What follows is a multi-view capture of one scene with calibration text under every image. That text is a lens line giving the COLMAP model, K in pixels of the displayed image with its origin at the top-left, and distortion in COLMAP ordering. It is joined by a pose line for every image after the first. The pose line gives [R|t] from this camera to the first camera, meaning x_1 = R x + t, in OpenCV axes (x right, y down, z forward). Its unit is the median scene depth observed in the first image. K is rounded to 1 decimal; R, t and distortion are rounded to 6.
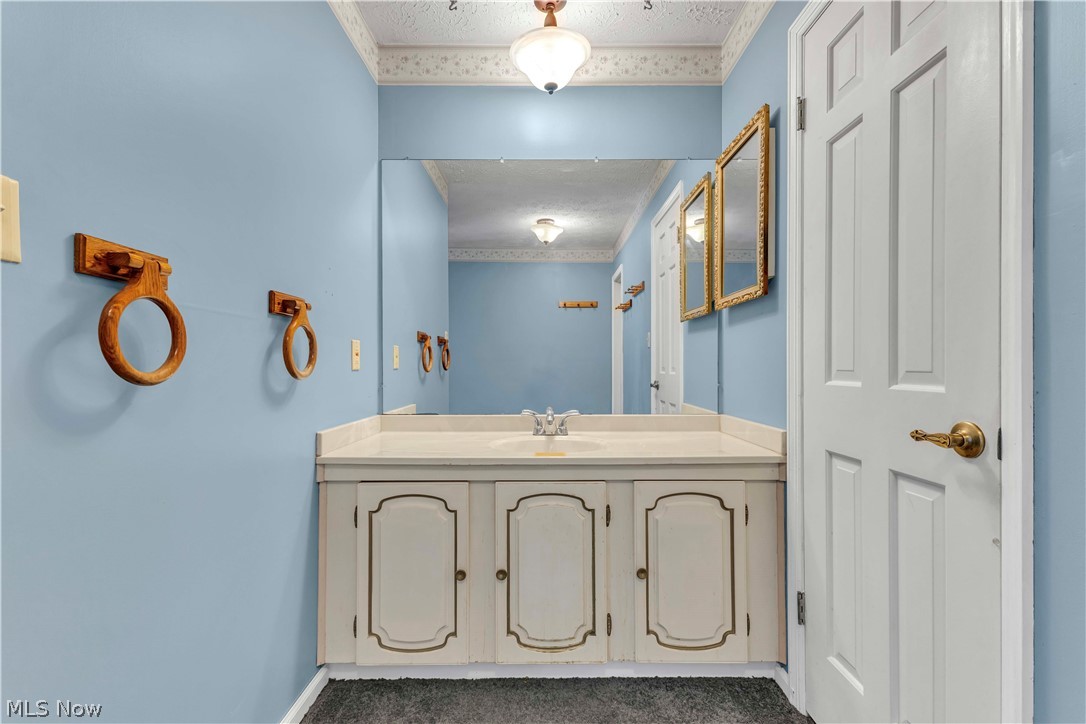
lens RADIAL K [[476.3, 0, 544.1], [0, 476.3, 364.9], [0, 0, 1]] dist [0.012295, -0.001839]
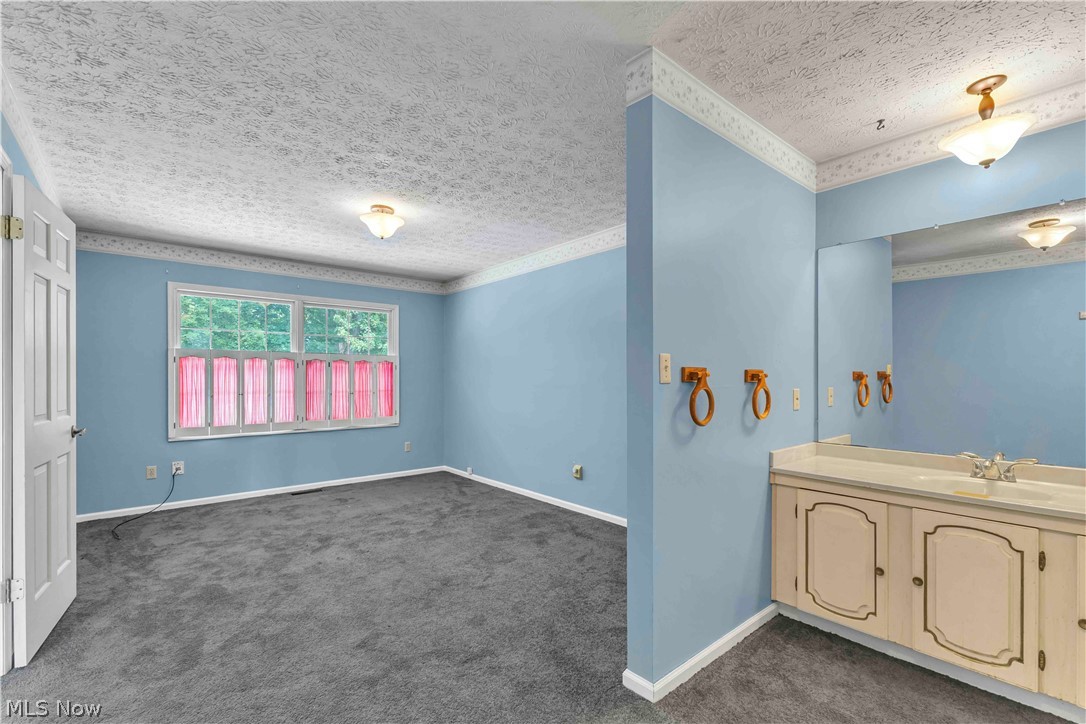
lens RADIAL K [[476.3, 0, 542.2], [0, 476.3, 377.6], [0, 0, 1]] dist [0.012295, -0.001839]
pose [[0.646559, 0.003456, -0.762856, 0.233634], [-0.000518, 0.999991, 0.004091, -0.106100], [0.762864, -0.002250, 0.646556, -0.578537]]
